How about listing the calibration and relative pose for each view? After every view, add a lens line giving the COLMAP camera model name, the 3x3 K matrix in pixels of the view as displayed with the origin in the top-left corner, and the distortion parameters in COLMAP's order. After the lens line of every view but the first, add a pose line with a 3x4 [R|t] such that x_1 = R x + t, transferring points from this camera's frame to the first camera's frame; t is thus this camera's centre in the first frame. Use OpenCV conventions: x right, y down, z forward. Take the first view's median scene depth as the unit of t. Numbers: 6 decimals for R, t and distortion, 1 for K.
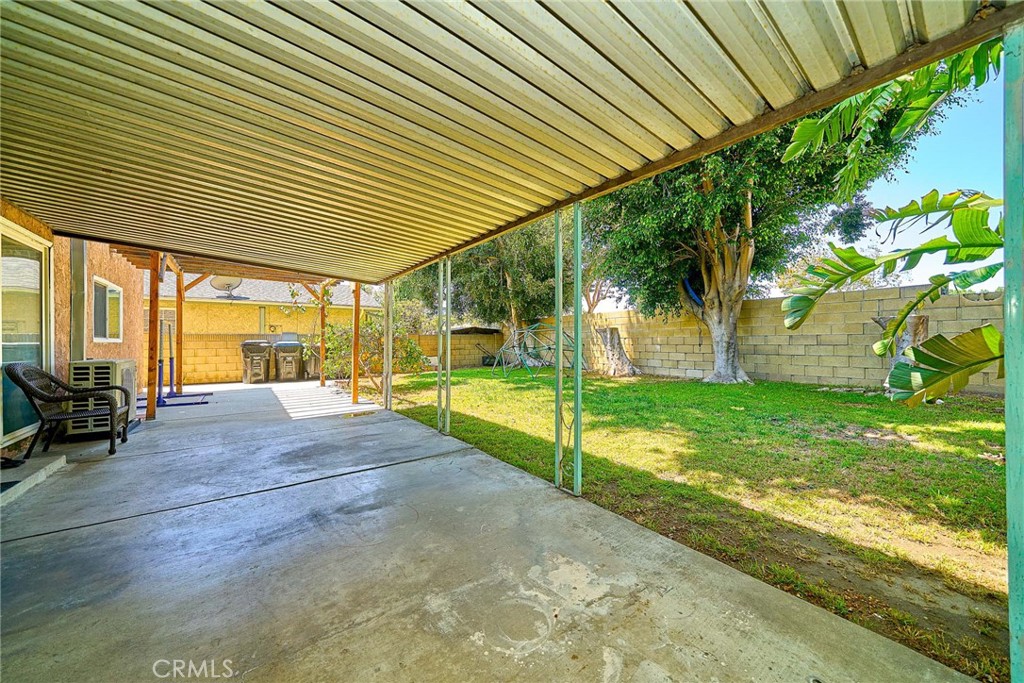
lens RADIAL K [[365.2, 0, 516.6], [0, 365.2, 339.0], [0, 0, 1]] dist [-0.001013, -0.000267]
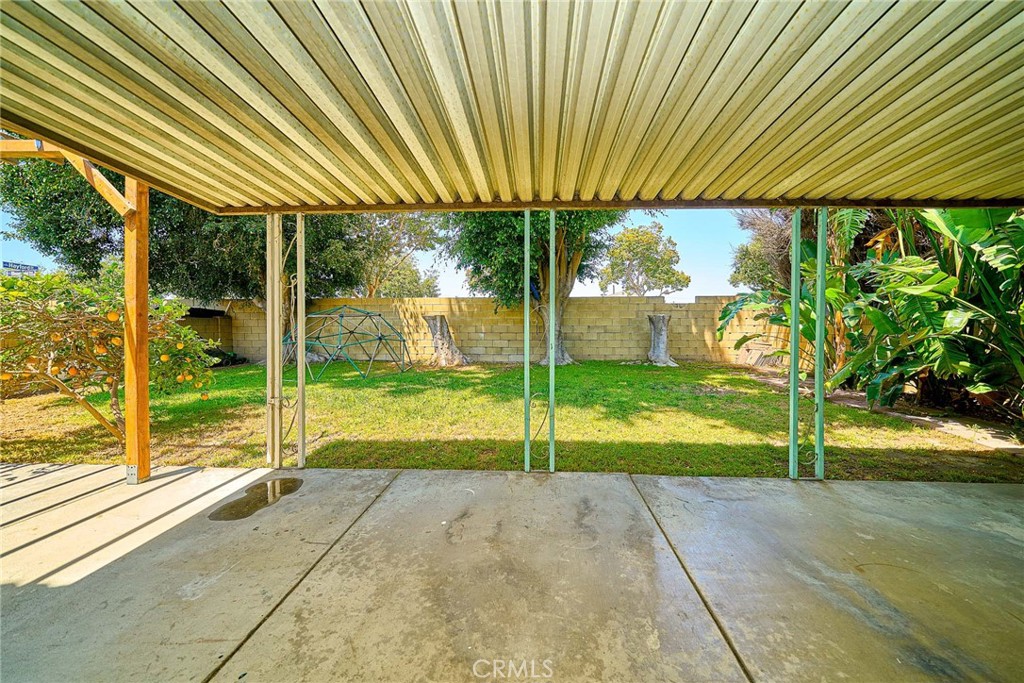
lens RADIAL K [[352.8, 0, 512.4], [0, 352.8, 336.6], [0, 0, 1]] dist [0.000359, -0.000002]
pose [[0.639352, -0.019712, 0.768661, -0.446472], [-0.008354, 0.999434, 0.032579, -0.010227], [-0.768868, -0.027251, 0.638826, 0.376740]]
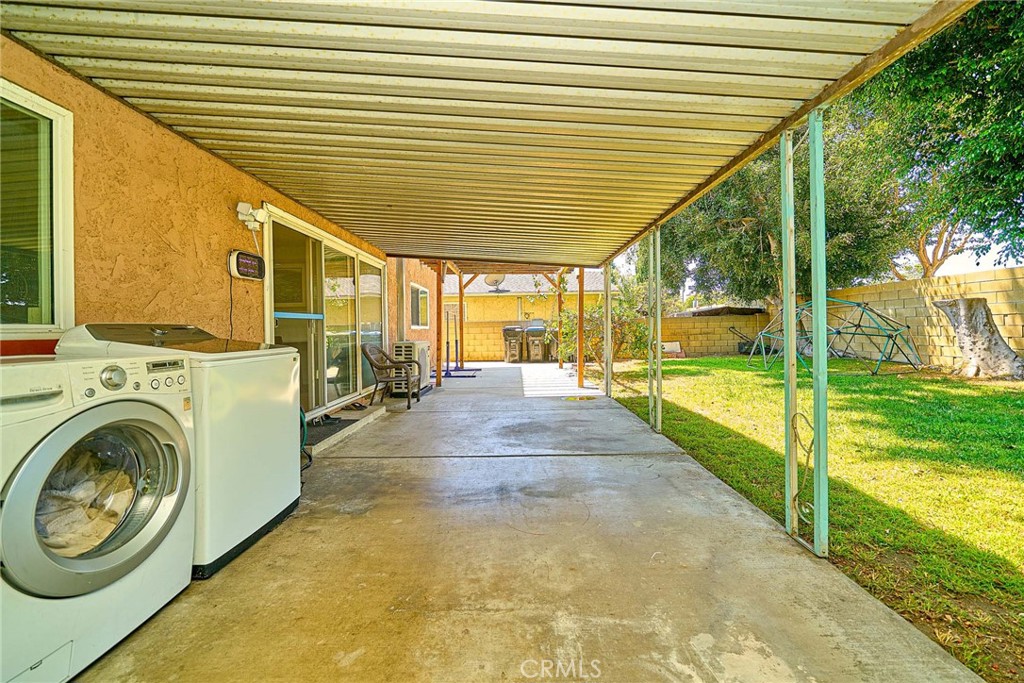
lens RADIAL K [[382.2, 0, 516.7], [0, 382.2, 325.6], [0, 0, 1]] dist [0.000326, -0.002084]
pose [[0.797615, -0.013151, -0.603023, 0.053924], [0.017206, 0.999852, 0.000953, 0.001306], [0.602921, -0.011135, 0.797723, 0.045176]]
